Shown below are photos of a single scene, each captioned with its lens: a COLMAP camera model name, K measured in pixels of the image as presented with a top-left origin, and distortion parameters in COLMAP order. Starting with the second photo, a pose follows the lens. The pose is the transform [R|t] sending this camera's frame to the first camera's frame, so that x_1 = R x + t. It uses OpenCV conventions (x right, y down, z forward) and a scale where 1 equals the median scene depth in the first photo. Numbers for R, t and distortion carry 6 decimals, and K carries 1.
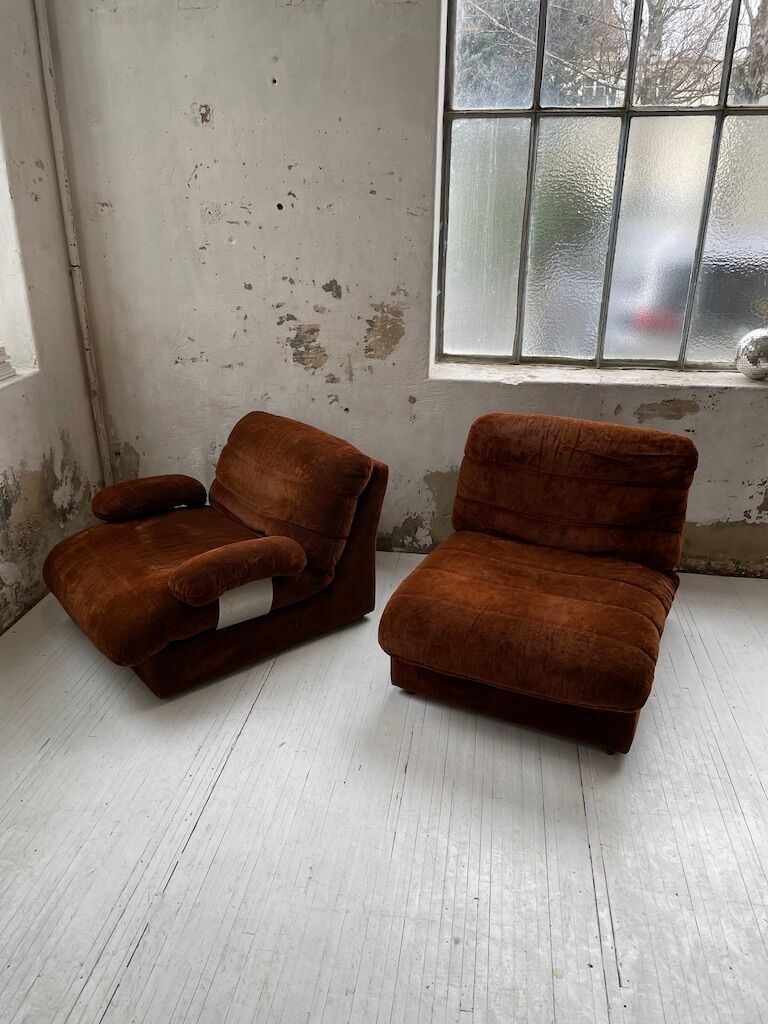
lens RADIAL K [[770.8, 0, 377.3], [0, 770.8, 506.9], [0, 0, 1]] dist [0.085843, -0.114228]
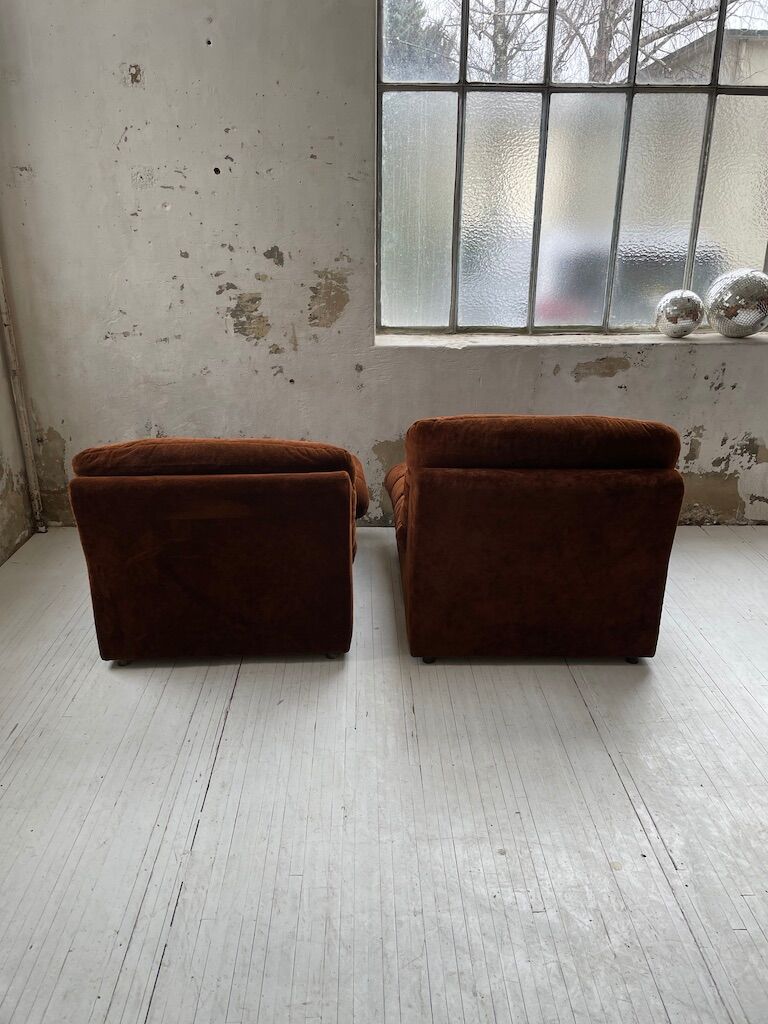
lens RADIAL K [[773.0, 0, 383.7], [0, 773.0, 504.0], [0, 0, 1]] dist [0.082039, -0.110288]
pose [[0.983232, -0.058960, 0.172566, -0.109943], [0.067215, 0.996838, -0.042386, 0.083625], [-0.169522, 0.053274, 0.984086, 0.021065]]
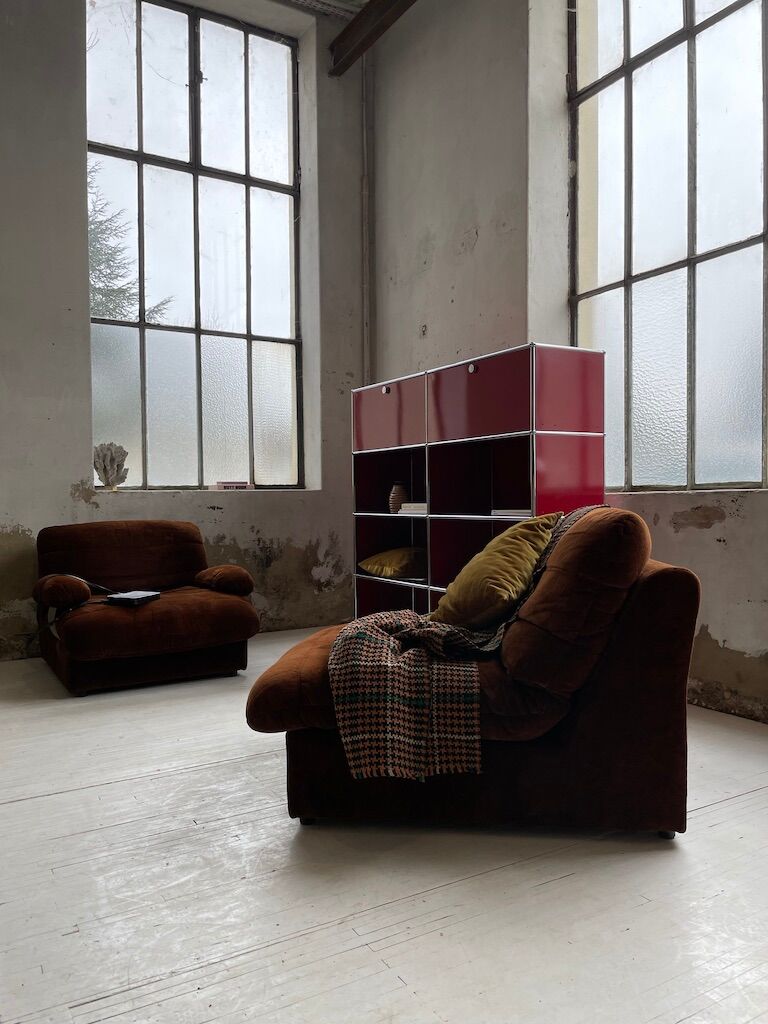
lens RADIAL K [[771.3, 0, 389.3], [0, 771.3, 515.9], [0, 0, 1]] dist [0.109602, -0.165352]
pose [[0.643320, 0.004717, -0.765583, 0.854318], [-0.285955, 0.929091, -0.234564, 0.202995], [0.710189, 0.369822, 0.599051, 0.160260]]
